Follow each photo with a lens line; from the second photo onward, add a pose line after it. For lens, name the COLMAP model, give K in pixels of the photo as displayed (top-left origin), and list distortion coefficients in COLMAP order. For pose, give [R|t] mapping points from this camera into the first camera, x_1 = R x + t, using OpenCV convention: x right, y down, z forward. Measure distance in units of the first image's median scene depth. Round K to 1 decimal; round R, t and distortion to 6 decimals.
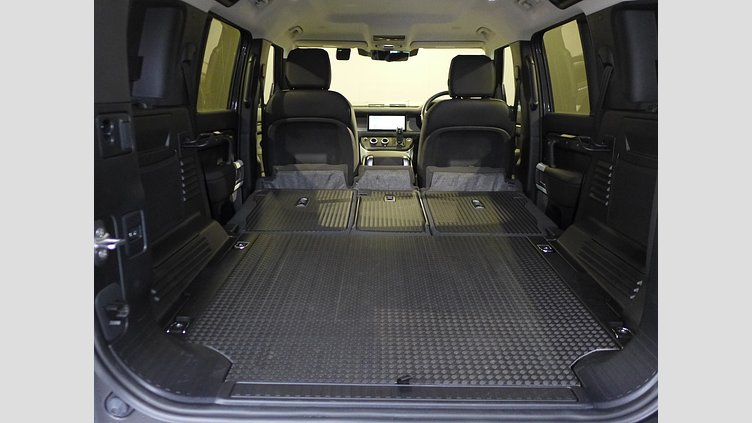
lens RADIAL K [[517.3, 0, 376.0], [0, 517.3, 211.5], [0, 0, 1]] dist [-0.005338, -0.001103]
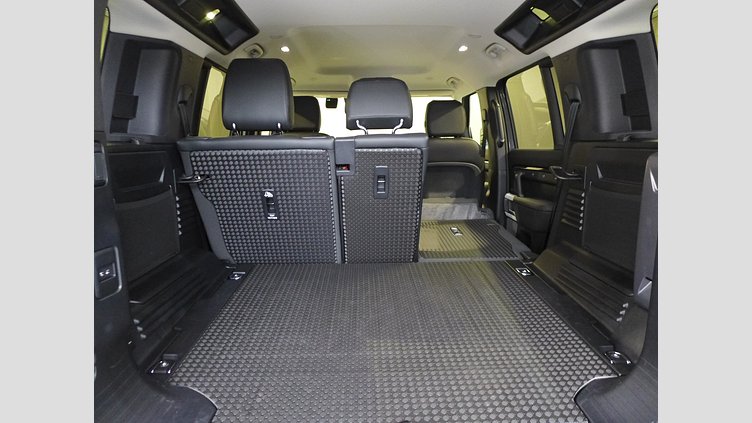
lens RADIAL K [[410.4, 0, 376.0], [0, 410.4, 211.5], [0, 0, 1]] dist [-0.042140, 0.000400]
pose [[0.998984, -0.019642, 0.040572, -0.012383], [0.022134, 0.997837, -0.061904, -0.009090], [-0.039269, 0.062739, 0.997257, 0.210219]]
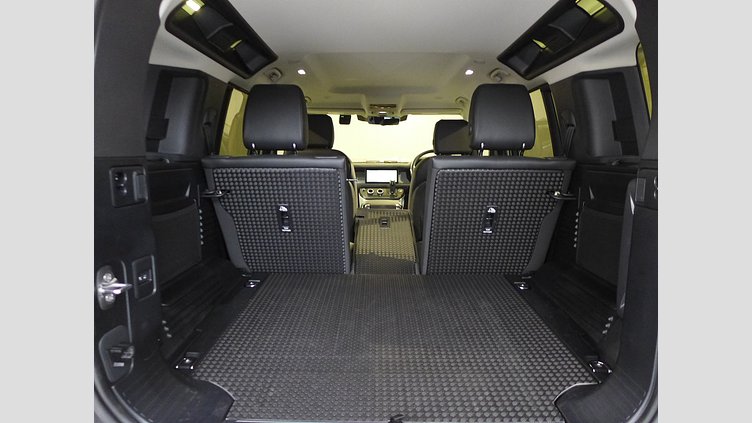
lens RADIAL K [[418.3, 0, 376.0], [0, 418.3, 211.5], [0, 0, 1]] dist [-0.042939, 0.000564]
pose [[0.999988, -0.002277, 0.004349, 0.007895], [0.002650, 0.996130, -0.087851, -0.013869], [-0.004132, 0.087861, 0.996124, 0.109871]]
